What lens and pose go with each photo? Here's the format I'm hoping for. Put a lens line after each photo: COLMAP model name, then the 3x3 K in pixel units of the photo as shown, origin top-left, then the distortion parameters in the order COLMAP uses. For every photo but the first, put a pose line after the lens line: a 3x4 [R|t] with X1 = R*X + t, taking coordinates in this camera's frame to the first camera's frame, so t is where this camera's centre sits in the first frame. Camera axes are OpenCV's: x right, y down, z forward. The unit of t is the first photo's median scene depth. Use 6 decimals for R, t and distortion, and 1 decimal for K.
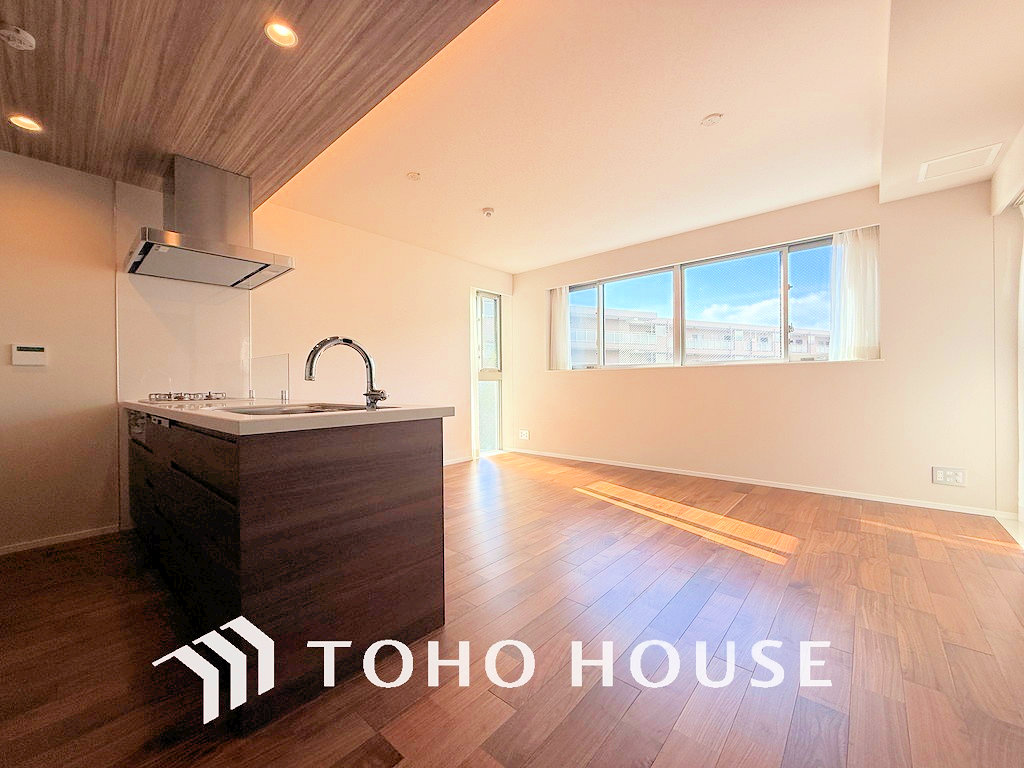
lens RADIAL K [[406.8, 0, 509.5], [0, 406.8, 385.4], [0, 0, 1]] dist [-0.001915, -0.000391]
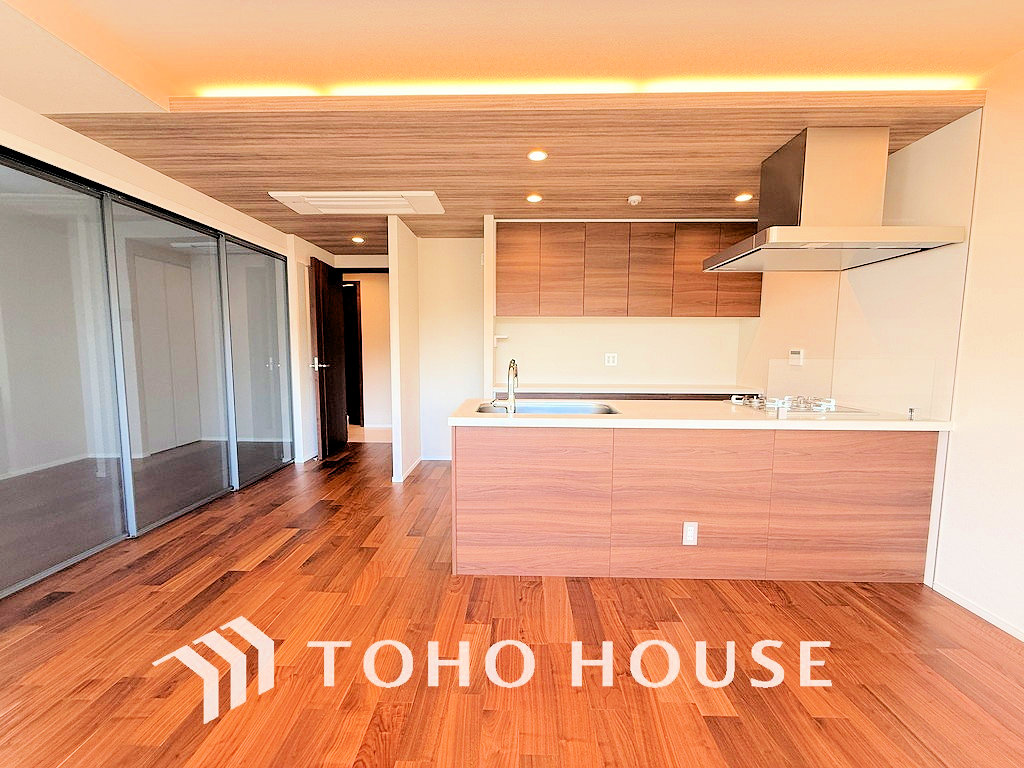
lens RADIAL K [[406.8, 0, 509.5], [0, 406.8, 385.4], [0, 0, 1]] dist [-0.001915, -0.000391]
pose [[-0.766816, 0.067045, -0.638356, 0.315405], [-0.000636, 0.994450, 0.105208, -0.109140], [0.641866, 0.081081, -0.762518, 1.274139]]
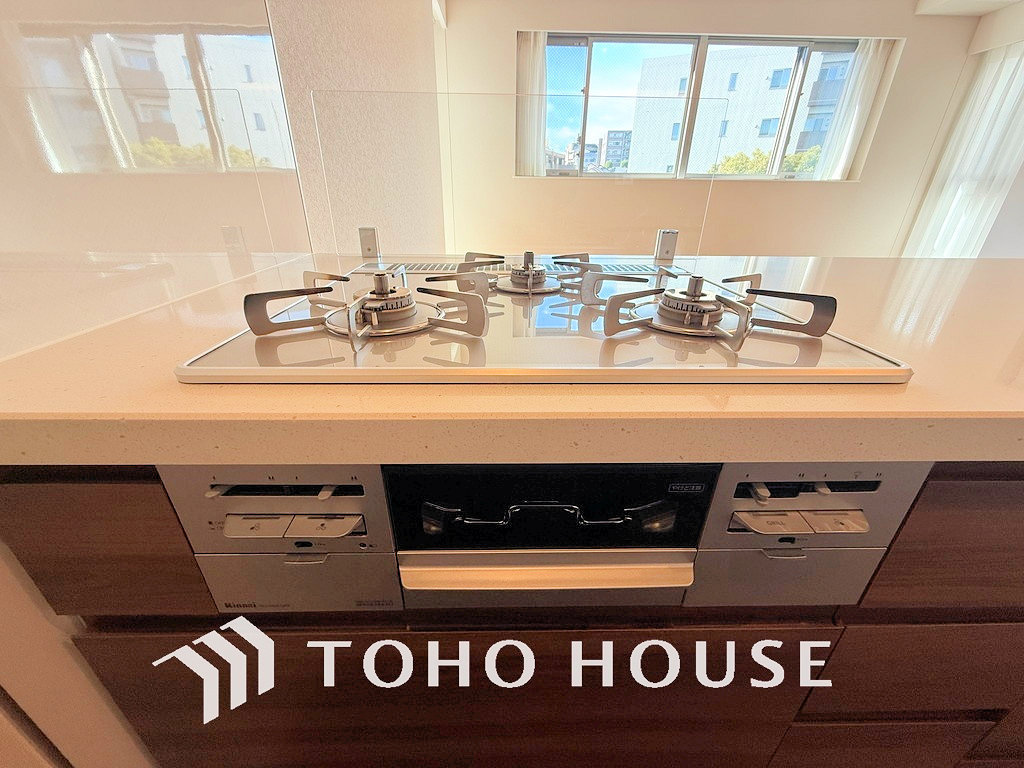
lens RADIAL K [[406.8, 0, 509.5], [0, 406.8, 385.4], [0, 0, 1]] dist [-0.001915, -0.000391]
pose [[0.728533, -0.280515, 0.624940, -0.908680], [-0.013912, 0.906061, 0.422919, -0.010262], [-0.684869, -0.316804, 0.656193, 0.855218]]
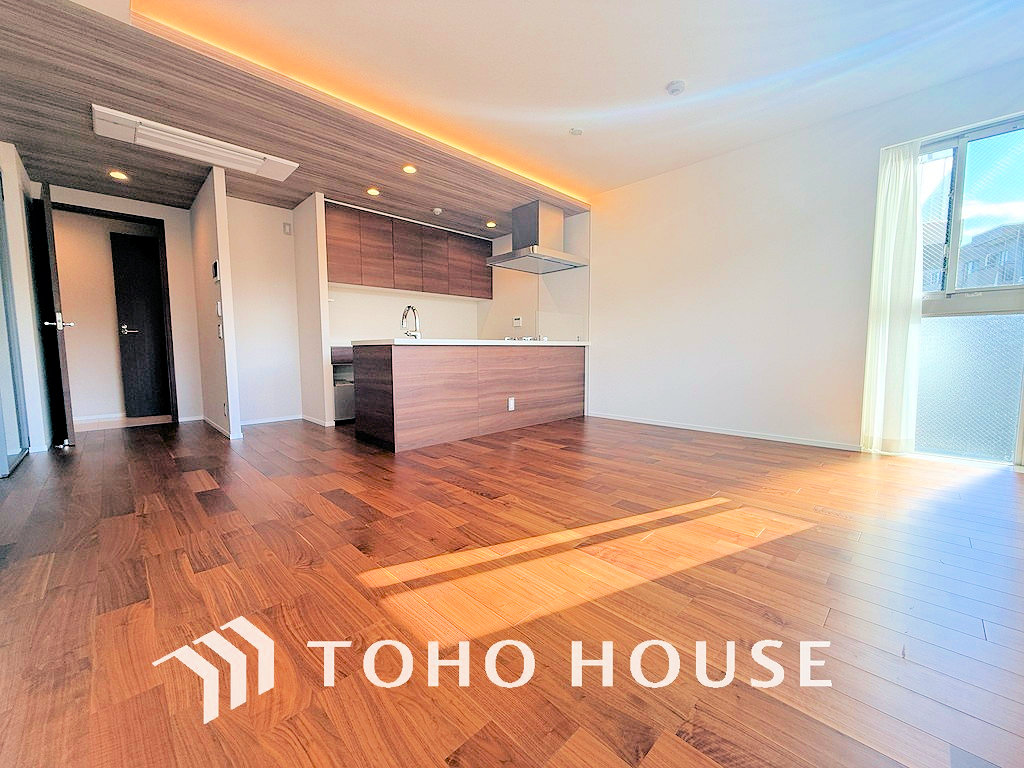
lens RADIAL K [[406.8, 0, 509.5], [0, 406.8, 385.4], [0, 0, 1]] dist [-0.001915, -0.000391]
pose [[-0.075025, 0.098610, -0.992294, 1.018231], [0.000766, 0.995104, 0.098831, 0.050432], [0.997181, 0.006654, -0.074733, 1.019213]]
